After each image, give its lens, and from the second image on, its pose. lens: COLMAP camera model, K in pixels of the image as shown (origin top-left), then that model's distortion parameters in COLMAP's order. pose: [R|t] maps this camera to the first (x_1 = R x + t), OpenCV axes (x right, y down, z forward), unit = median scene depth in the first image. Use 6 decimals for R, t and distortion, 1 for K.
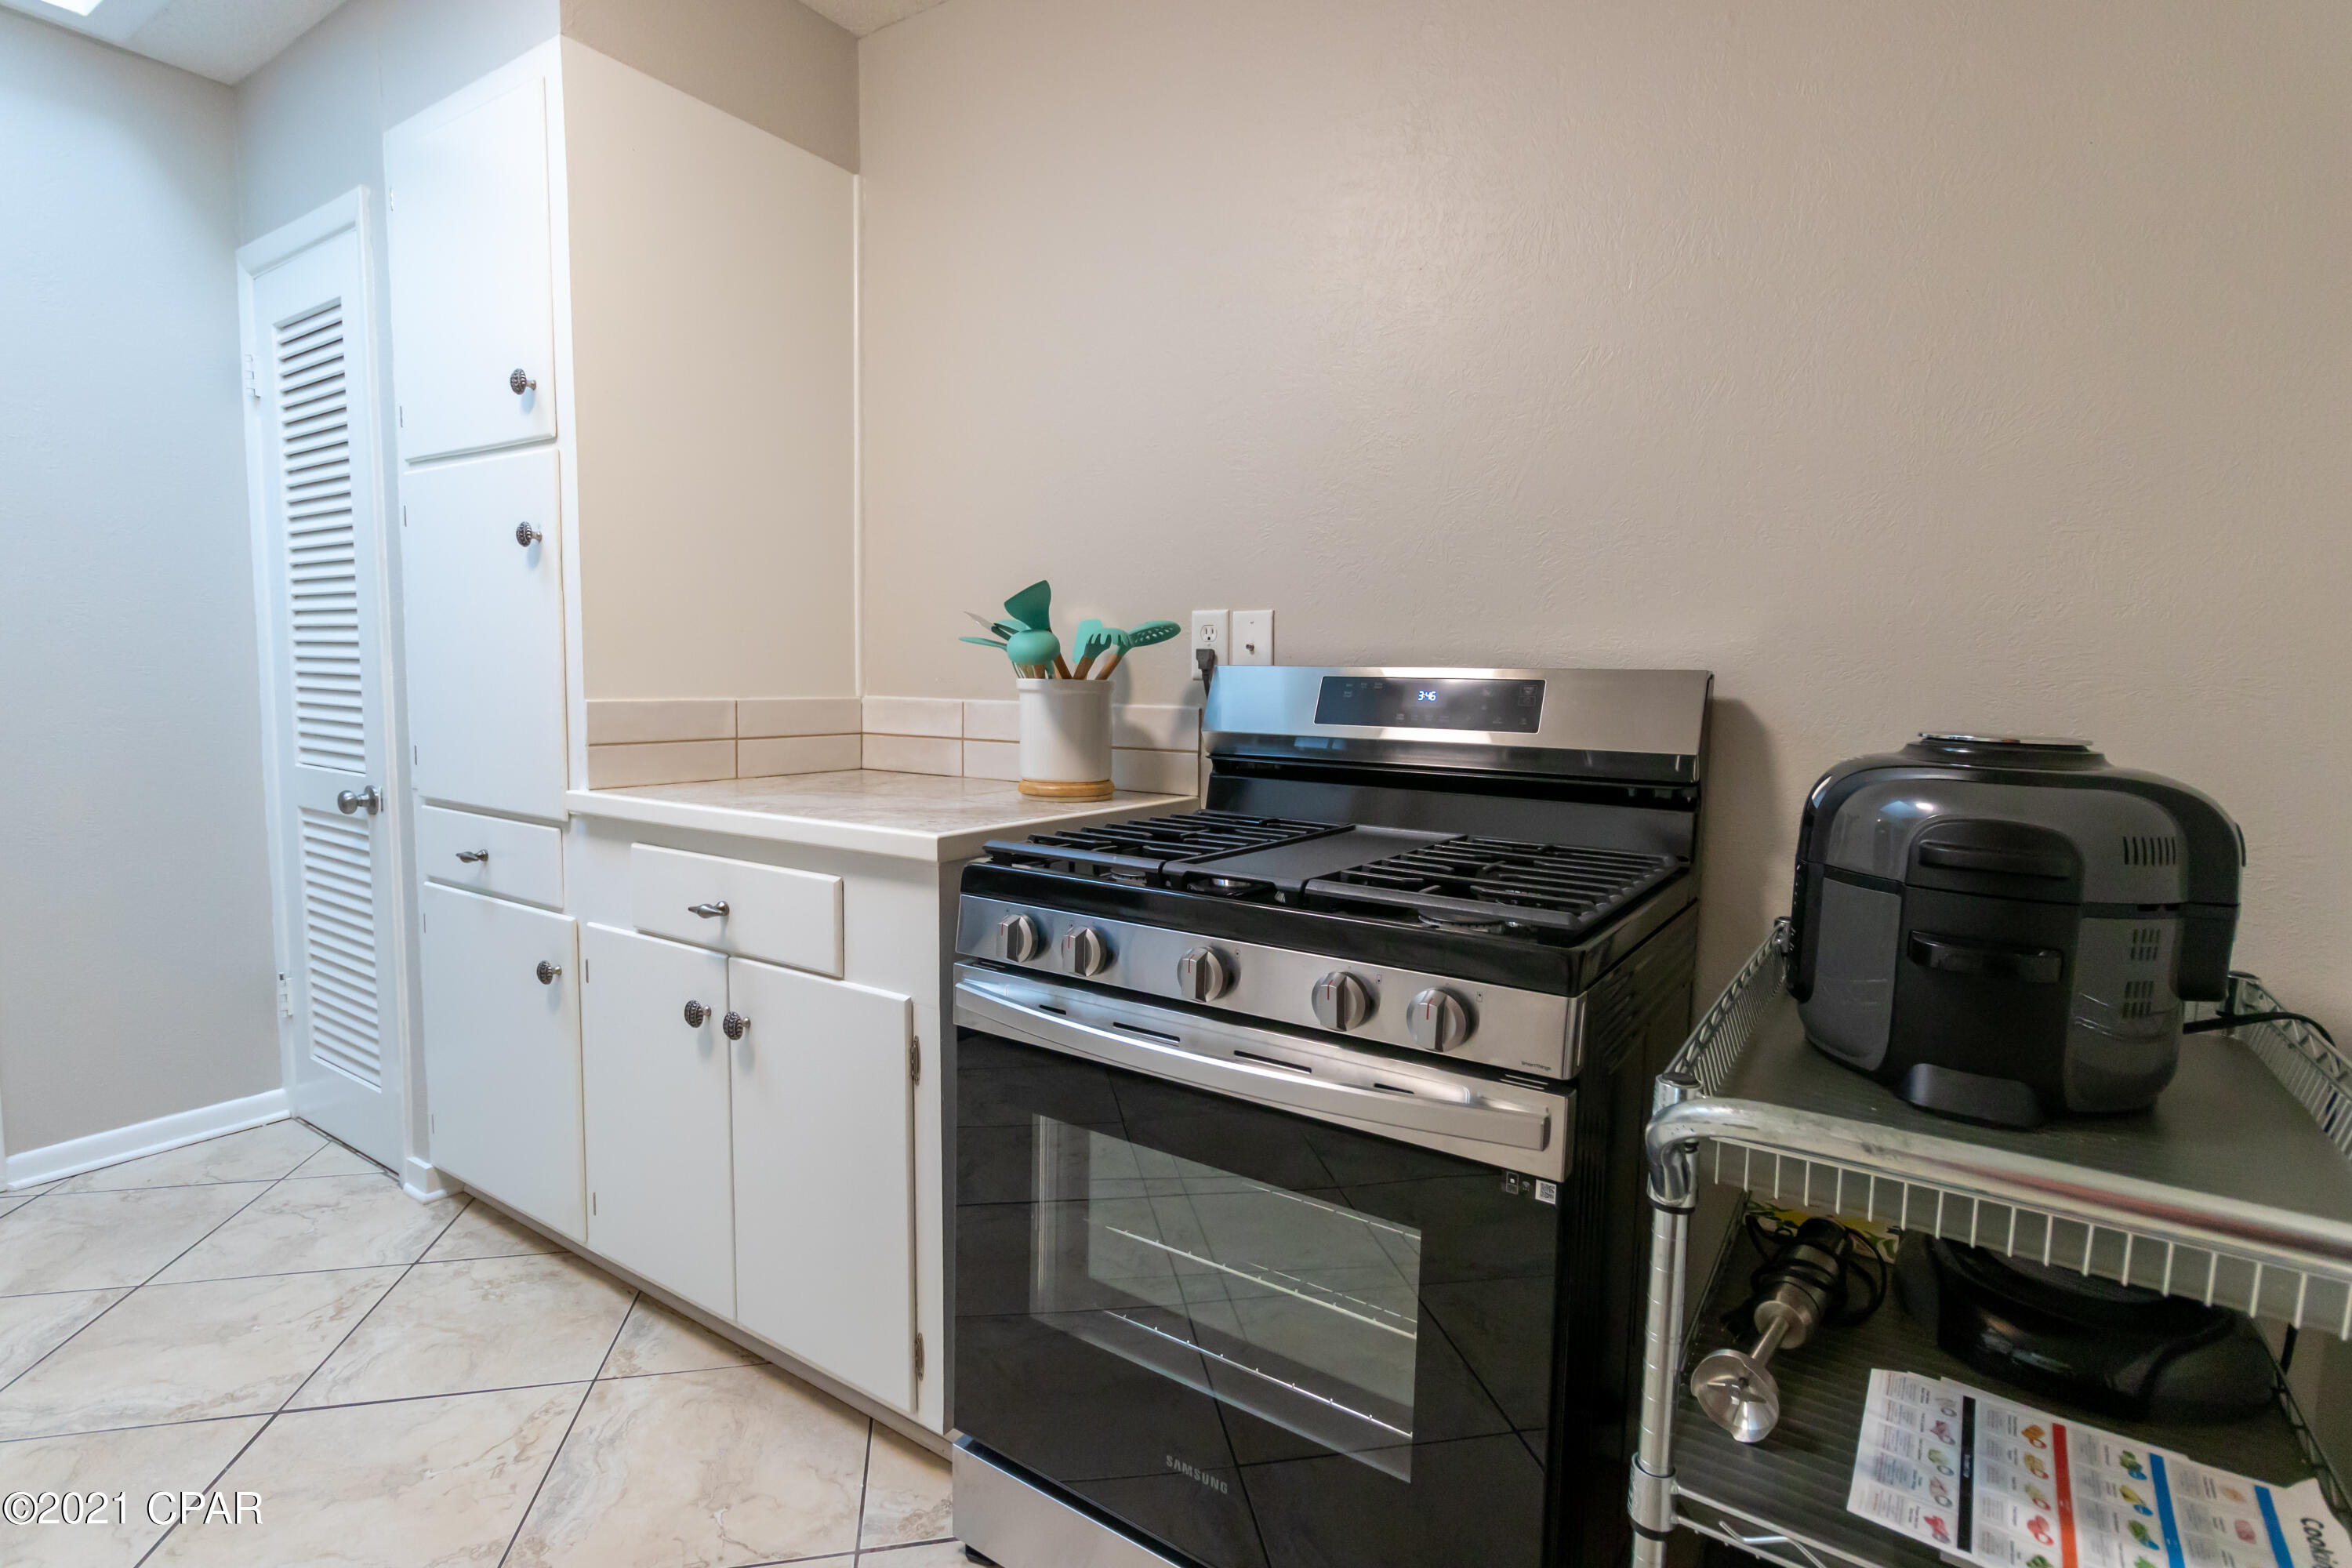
lens RADIAL K [[1124.2, 0, 1202.2], [0, 1124.2, 784.9], [0, 0, 1]] dist [0.000937, -0.000301]
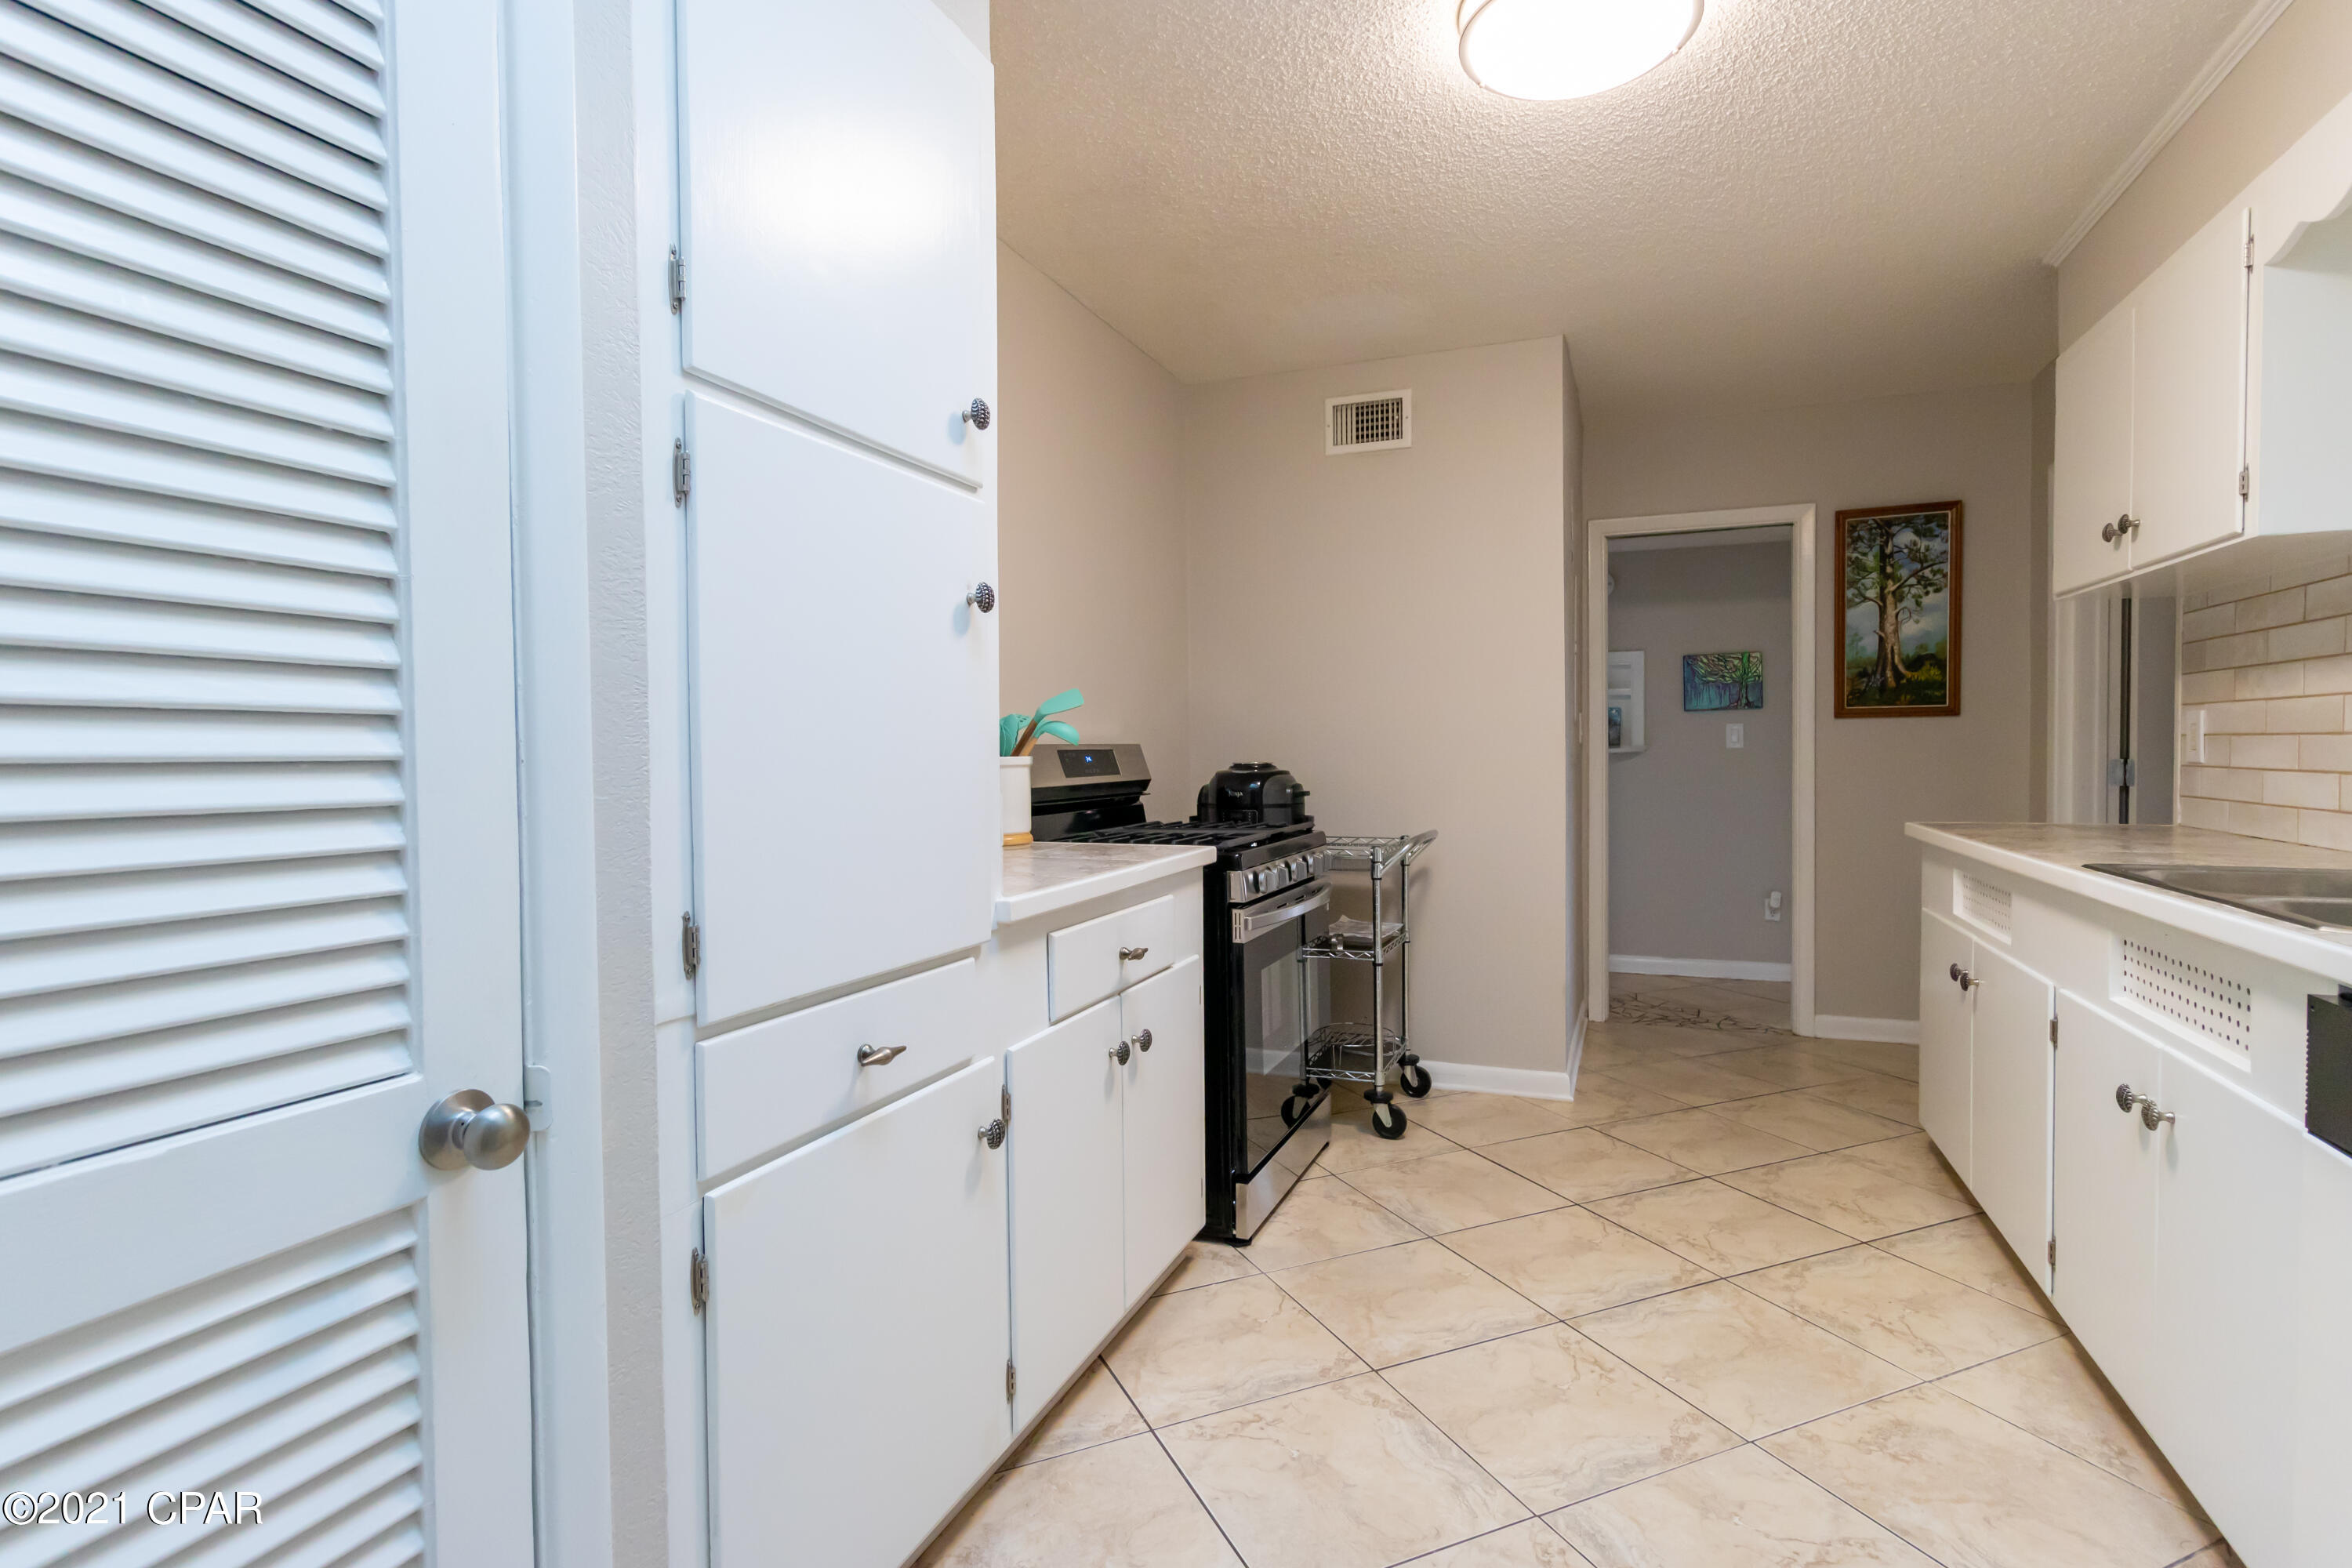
lens RADIAL K [[1124.2, 0, 1171.6], [0, 1124.2, 774.7], [0, 0, 1]] dist [0.000937, -0.000301]
pose [[-0.183428, -0.038280, 0.982287, -1.453223], [0.102254, 0.993078, 0.057795, -0.132467], [-0.977700, 0.111044, -0.178244, 1.026015]]
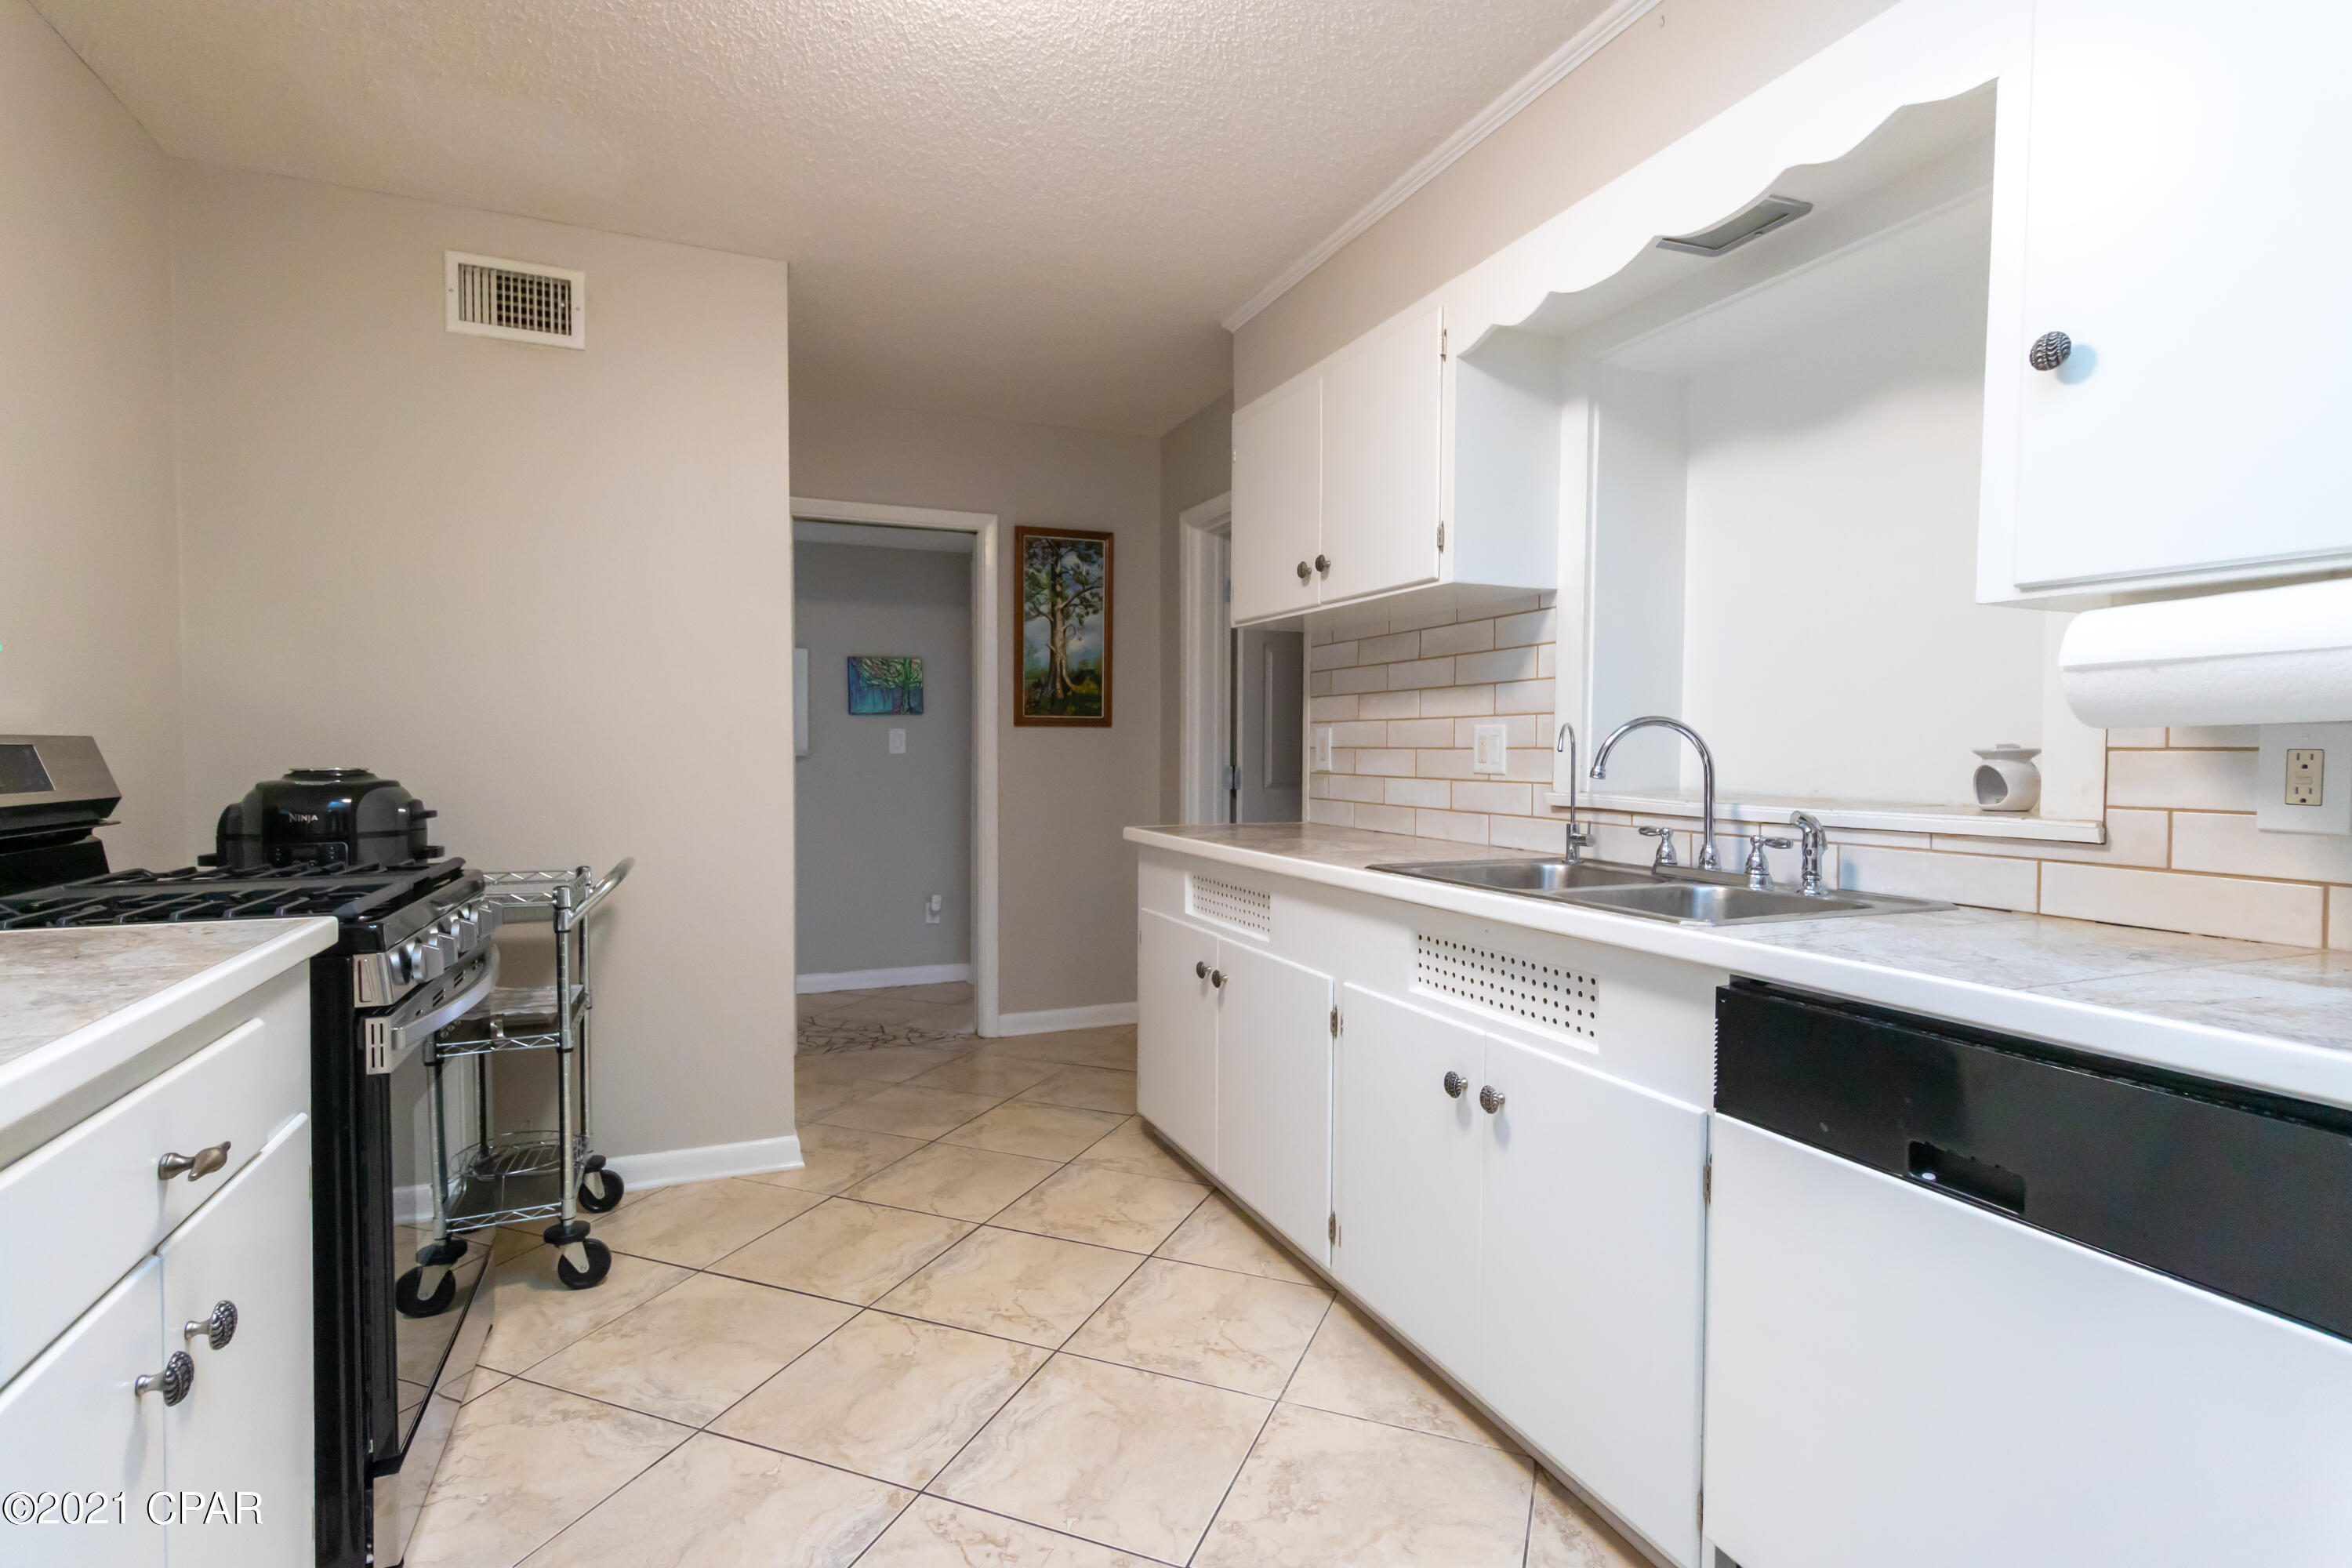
lens RADIAL K [[1124.2, 0, 1185.3], [0, 1124.2, 777.7], [0, 0, 1]] dist [0.000937, -0.000301]
pose [[-0.829113, -0.035688, 0.557940, -1.063253], [0.034677, 0.992756, 0.115031, -0.127708], [-0.558004, 0.114721, -0.821870, 1.043715]]
